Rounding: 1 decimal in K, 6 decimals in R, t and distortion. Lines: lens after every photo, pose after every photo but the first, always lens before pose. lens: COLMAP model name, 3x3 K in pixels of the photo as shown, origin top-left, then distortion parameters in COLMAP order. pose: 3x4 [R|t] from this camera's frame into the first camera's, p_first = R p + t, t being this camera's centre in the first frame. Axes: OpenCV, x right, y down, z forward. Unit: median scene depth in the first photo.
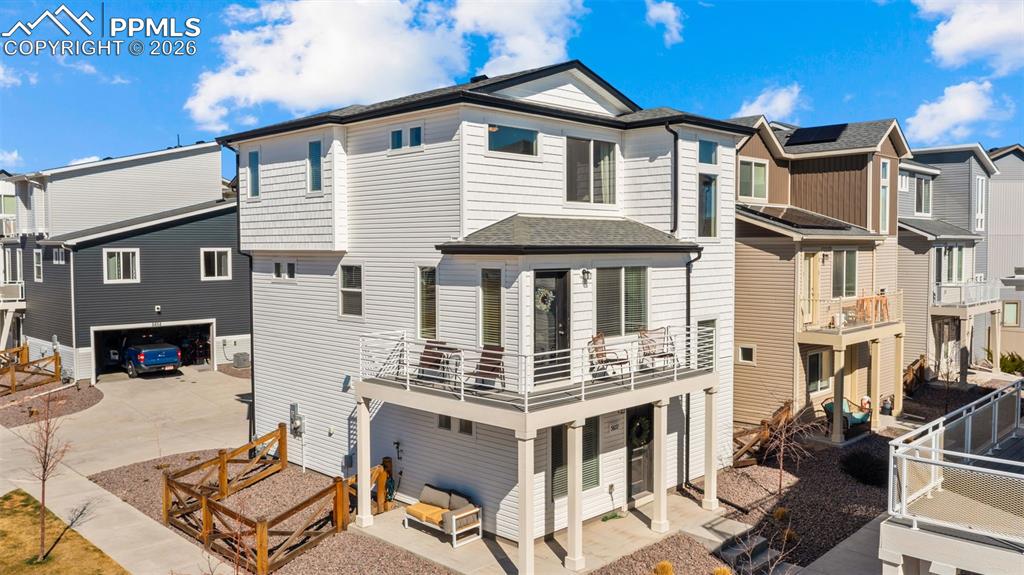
lens RADIAL K [[807.4, 0, 512.0], [0, 807.4, 287.5], [0, 0, 1]] dist [0.003345, 0.000504]
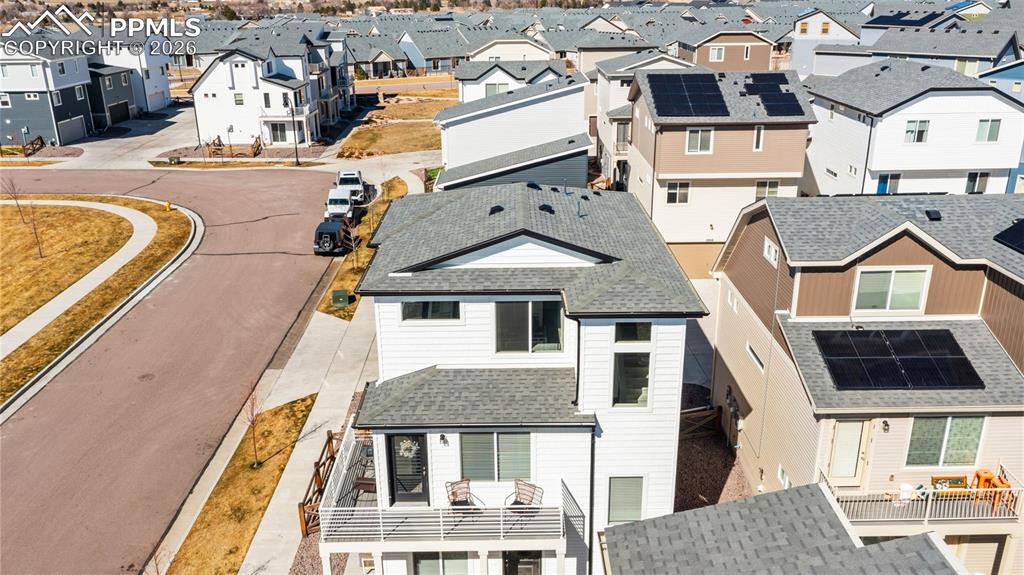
lens RADIAL K [[819.0, 0, 512.0], [0, 819.0, 287.5], [0, 0, 1]] dist [0.046086, -0.000527]
pose [[0.716245, 0.236367, -0.656600, 0.855259], [-0.032805, 0.951256, 0.306654, -0.570686], [0.697077, -0.198099, 0.689086, 0.210752]]
